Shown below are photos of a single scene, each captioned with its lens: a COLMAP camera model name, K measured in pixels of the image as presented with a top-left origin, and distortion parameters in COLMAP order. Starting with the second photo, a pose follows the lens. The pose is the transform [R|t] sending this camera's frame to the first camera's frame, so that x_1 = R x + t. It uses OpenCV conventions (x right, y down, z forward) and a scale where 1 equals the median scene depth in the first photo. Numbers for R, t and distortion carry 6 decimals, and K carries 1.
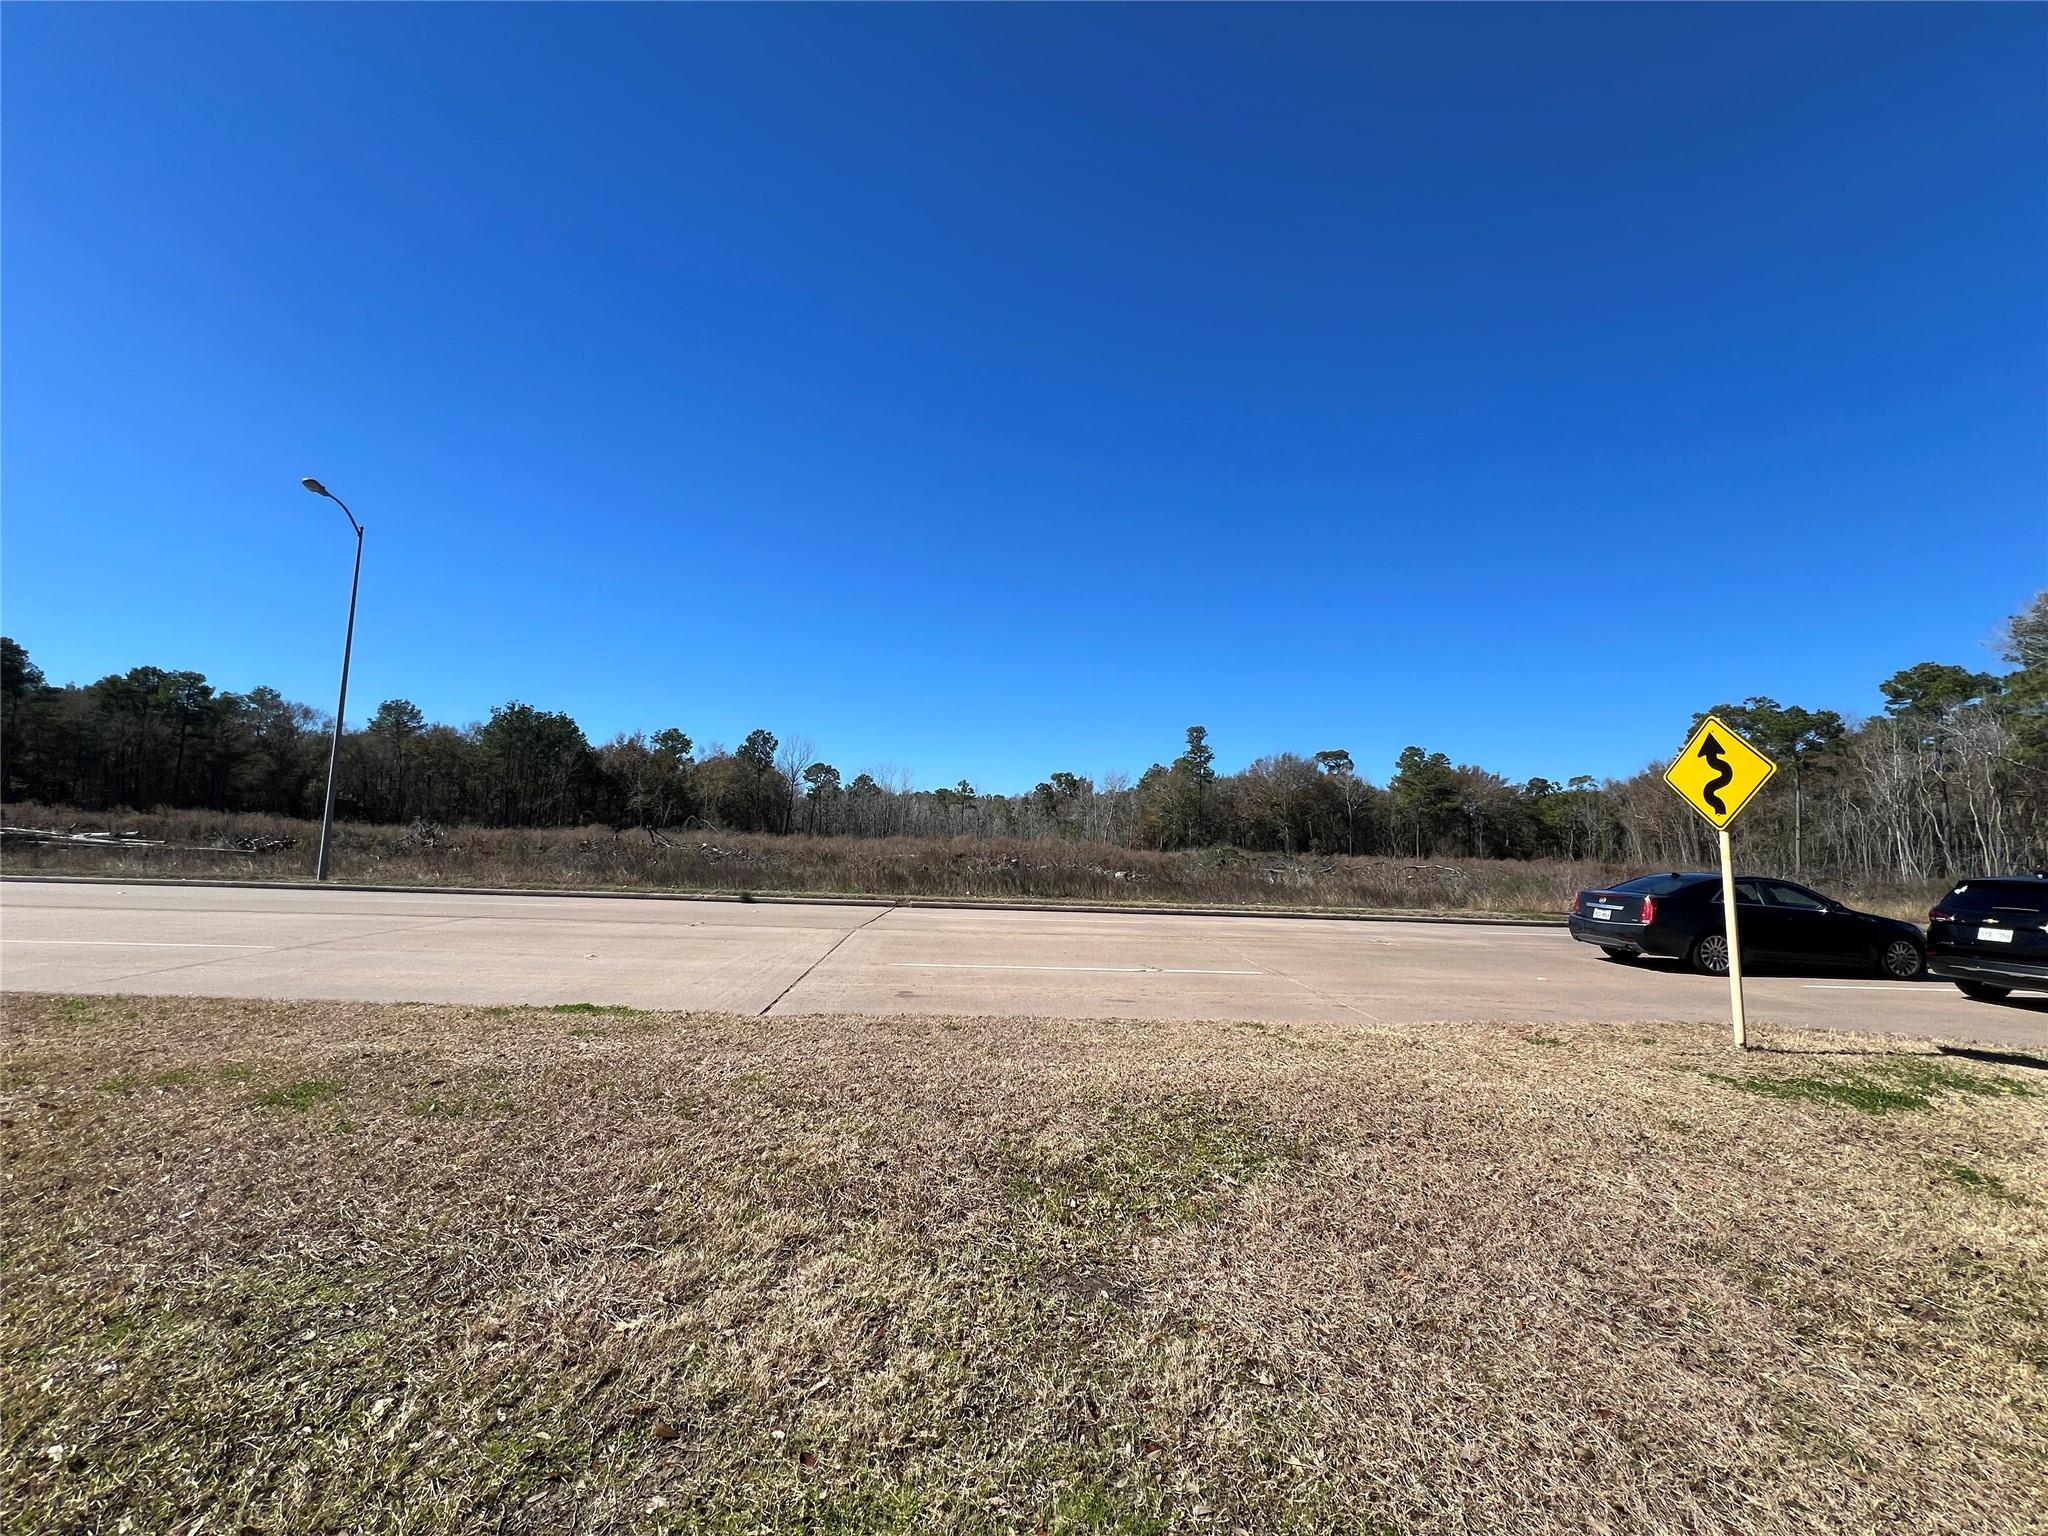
lens RADIAL K [[820.3, 0, 1016.2], [0, 820.3, 764.1], [0, 0, 1]] dist [0.000252, -0.000121]
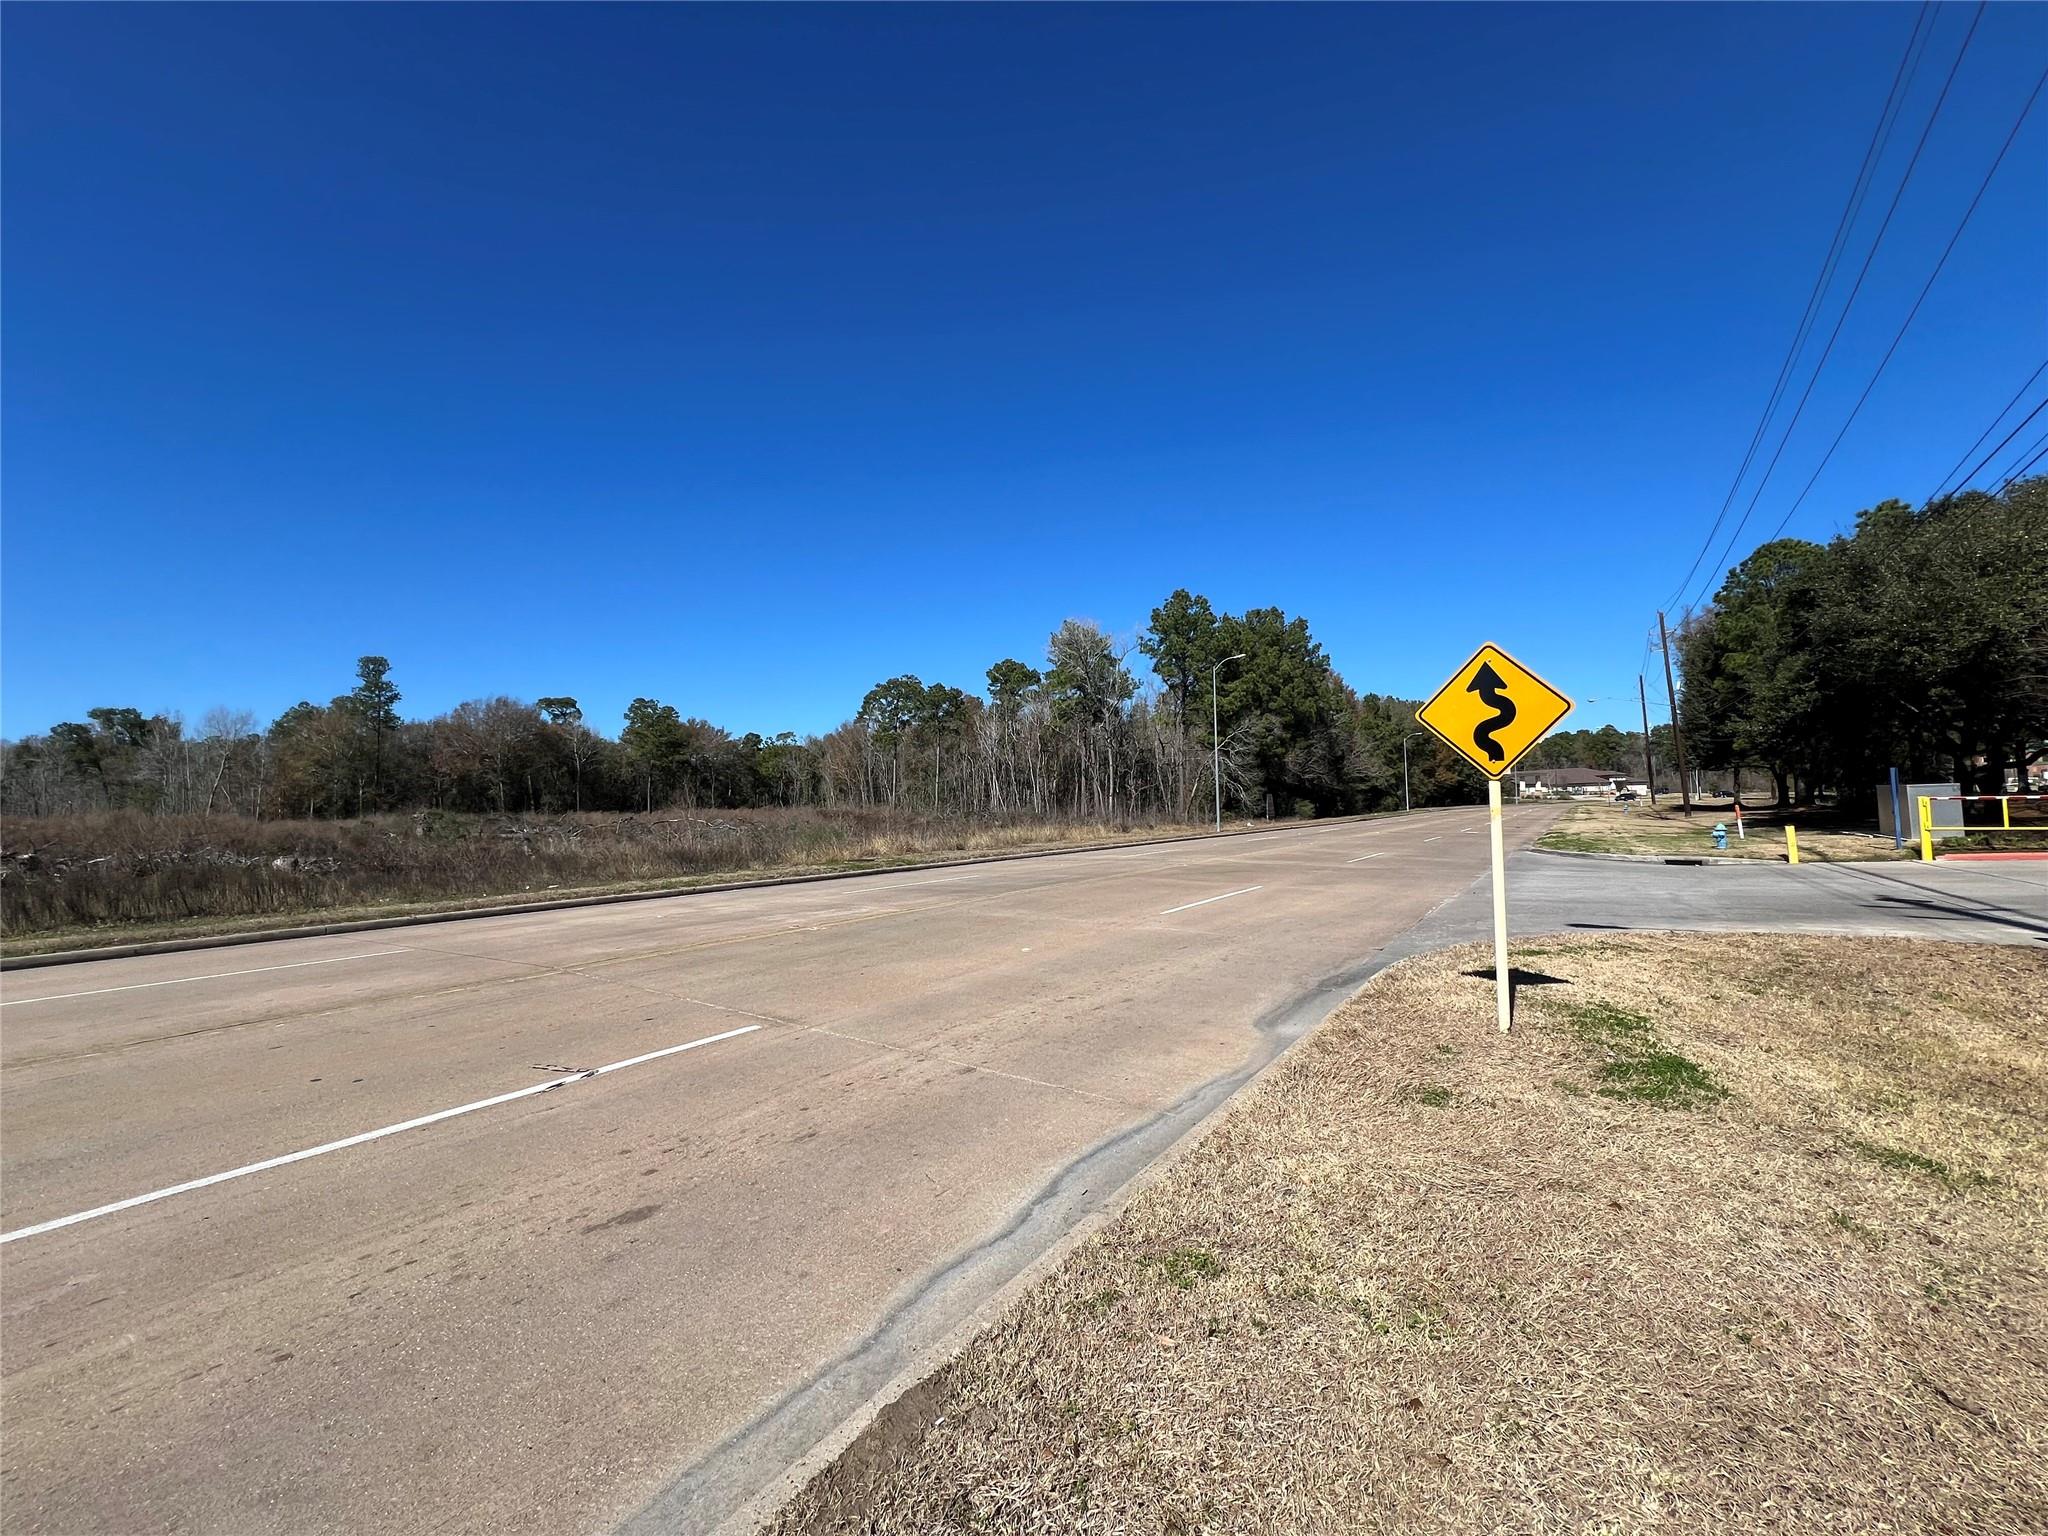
lens RADIAL K [[819.9, 0, 1016.4], [0, 819.9, 761.8], [0, 0, 1]] dist [0.000134, 0.000201]
pose [[0.626468, -0.004077, 0.779436, -0.007761], [-0.038653, 0.998594, 0.036290, 0.004014], [-0.778488, -0.052862, 0.625430, 0.067477]]
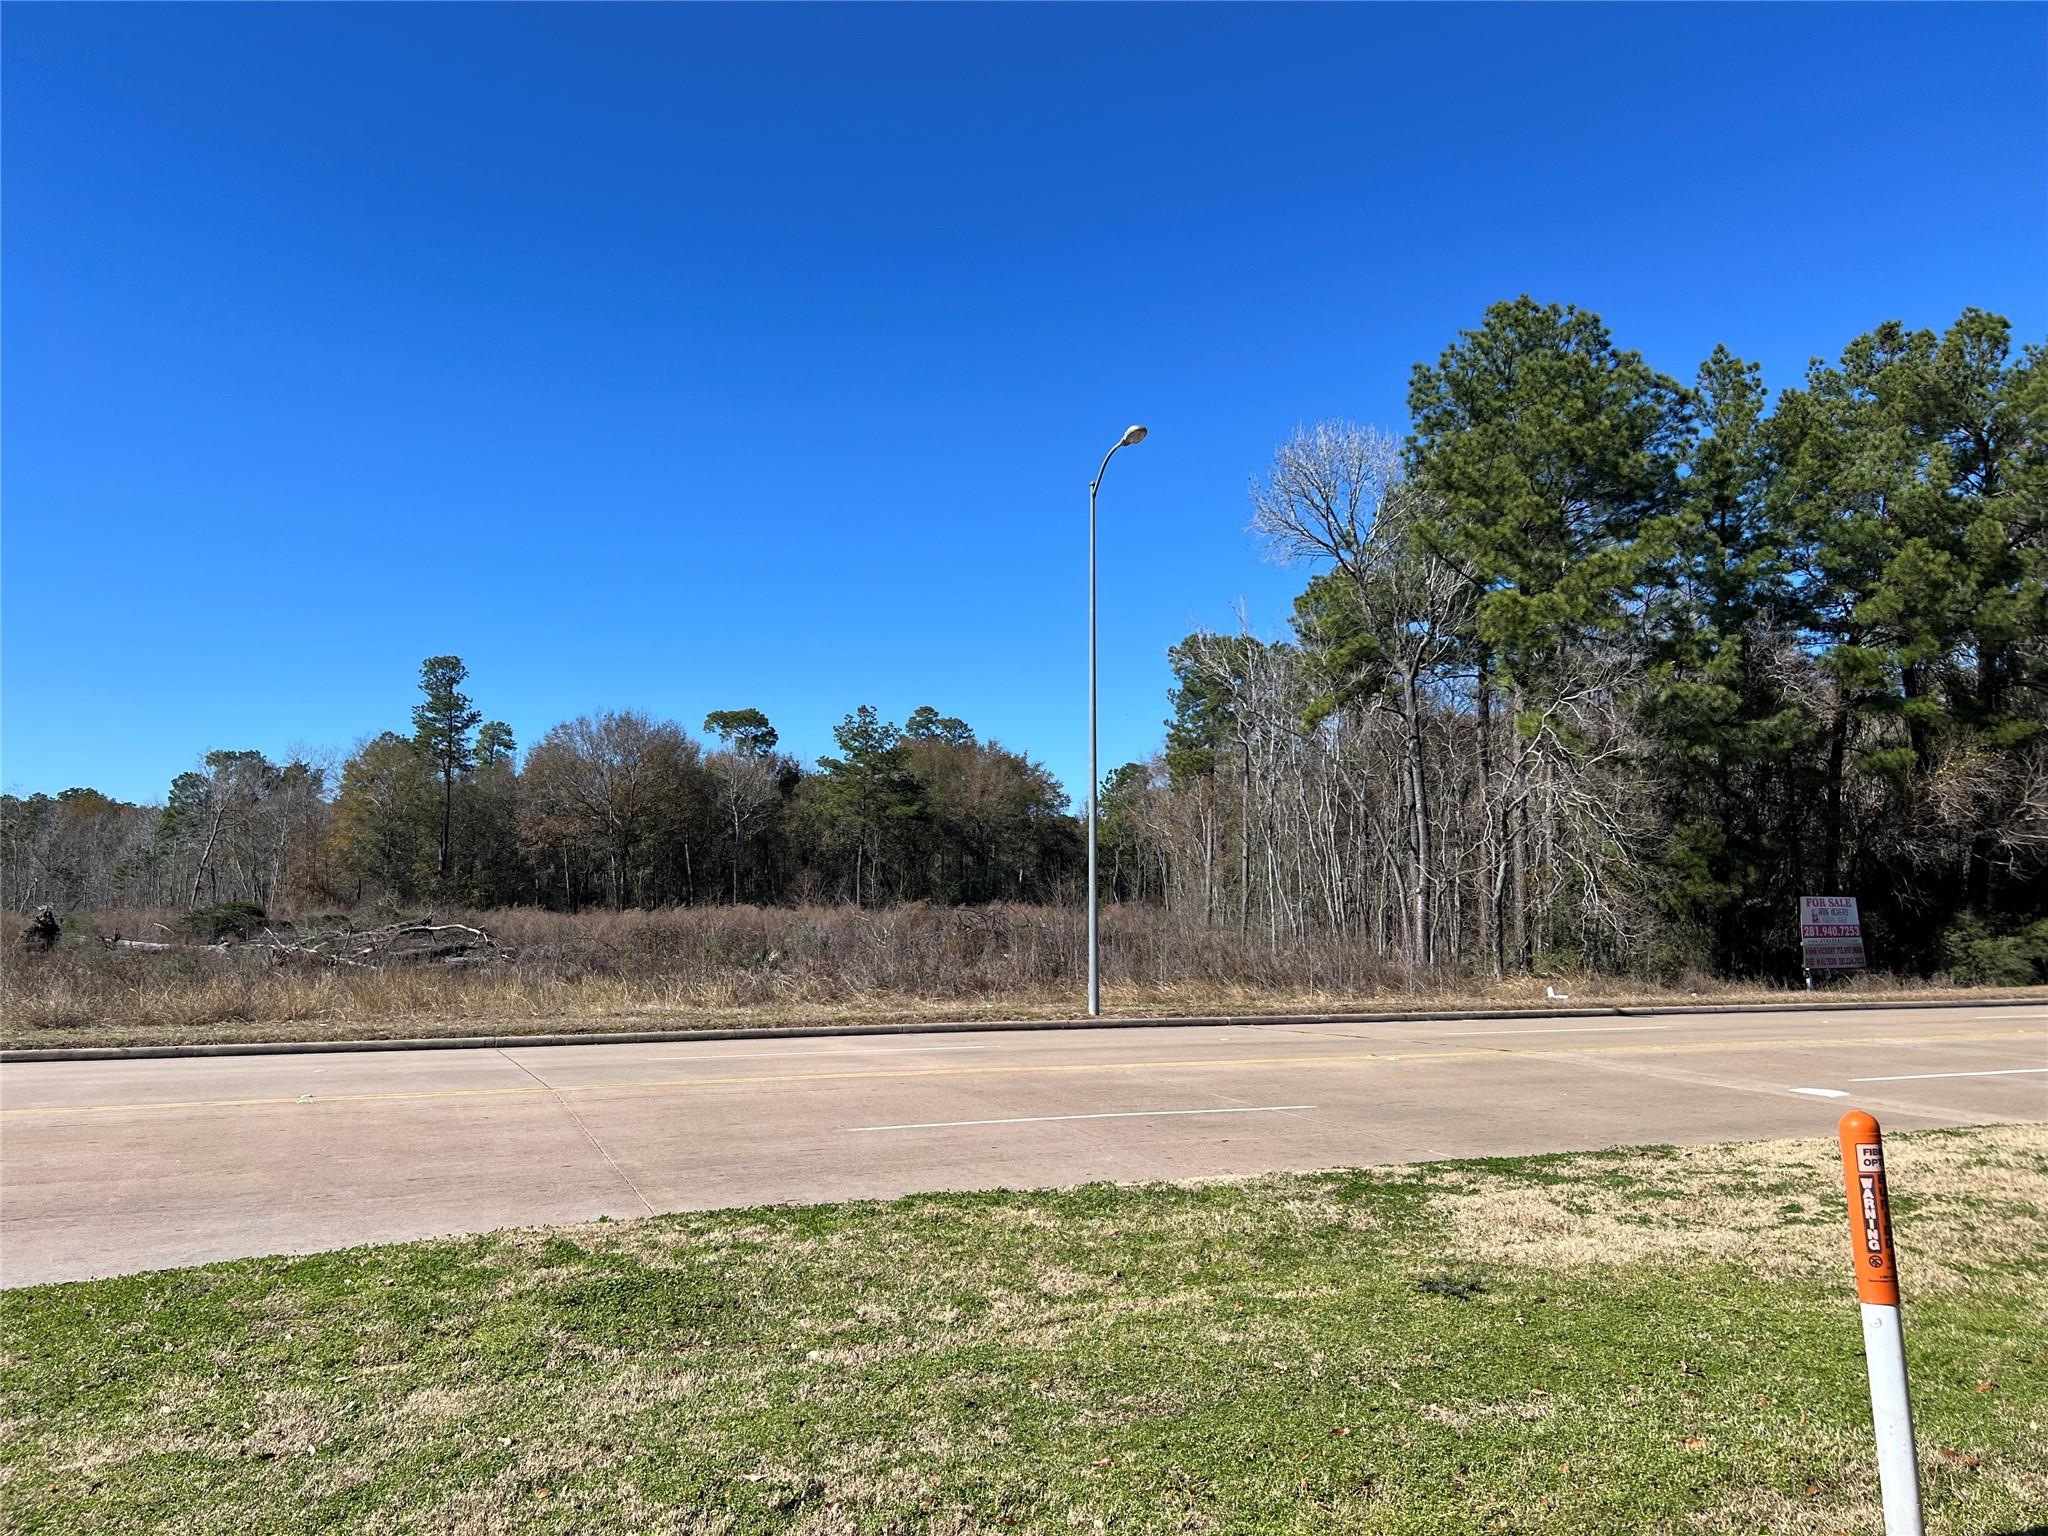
lens RADIAL K [[1542.1, 0, 1035.0], [0, 1542.1, 764.7], [0, 0, 1]] dist [0.063049, -0.066601]
pose [[0.940669, 0.001800, 0.339322, 0.461876], [-0.006266, 0.999908, 0.012064, 0.011518], [-0.339269, -0.013475, 0.940593, -0.010051]]
